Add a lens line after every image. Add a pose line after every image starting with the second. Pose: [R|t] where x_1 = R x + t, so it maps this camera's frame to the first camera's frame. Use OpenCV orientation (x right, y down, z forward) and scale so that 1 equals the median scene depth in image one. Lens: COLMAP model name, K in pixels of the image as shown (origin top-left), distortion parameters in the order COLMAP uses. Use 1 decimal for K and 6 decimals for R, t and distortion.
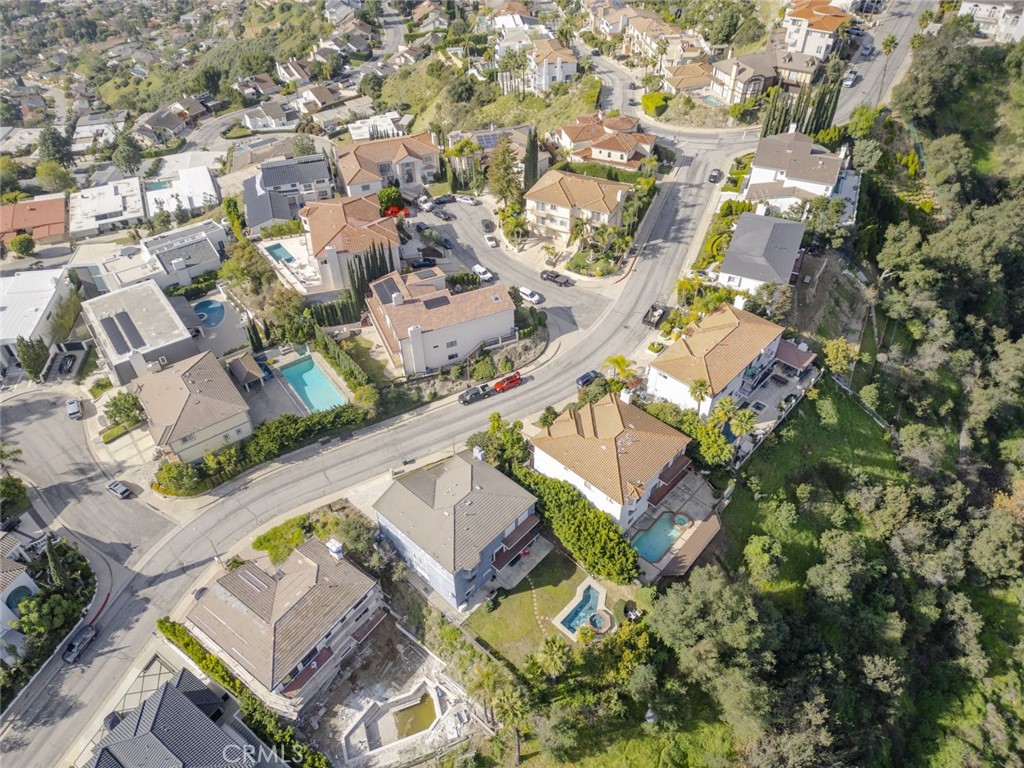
lens RADIAL K [[711.4, 0, 512.0], [0, 711.4, 384.0], [0, 0, 1]] dist [0.087509, -0.088430]
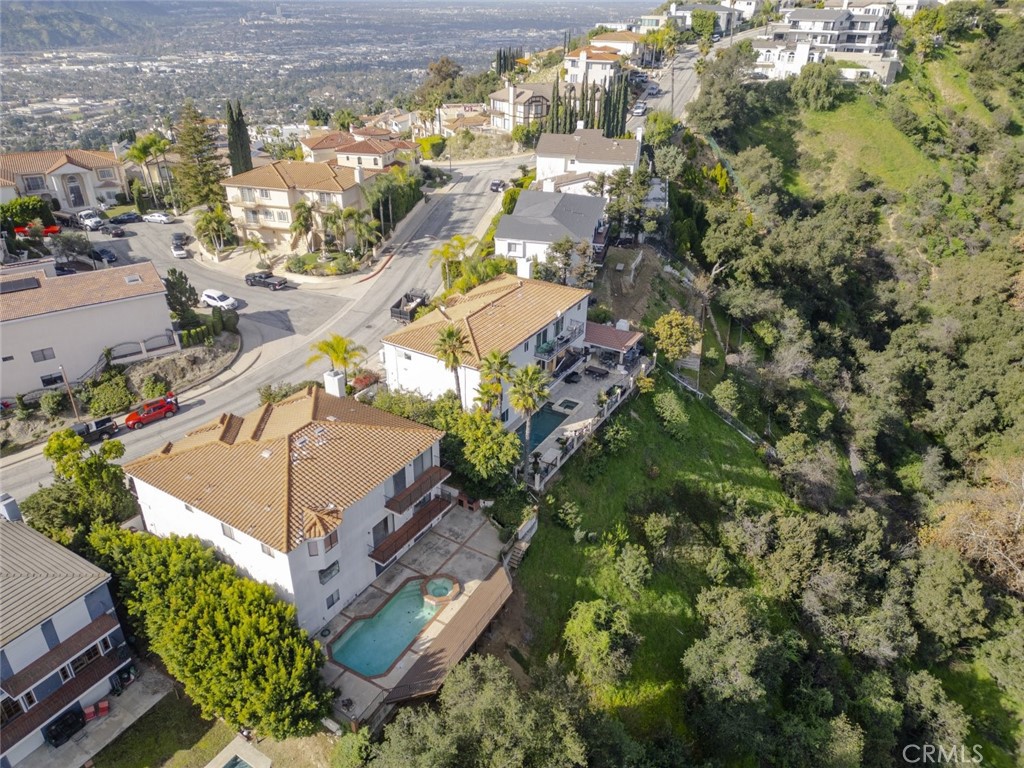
lens RADIAL K [[711.4, 0, 512.0], [0, 711.4, 384.0], [0, 0, 1]] dist [0.087509, -0.088430]
pose [[0.978905, -0.077711, 0.188961, 0.168594], [0.122404, 0.963561, -0.237840, 0.149255], [-0.163593, 0.255953, 0.952746, 0.385498]]
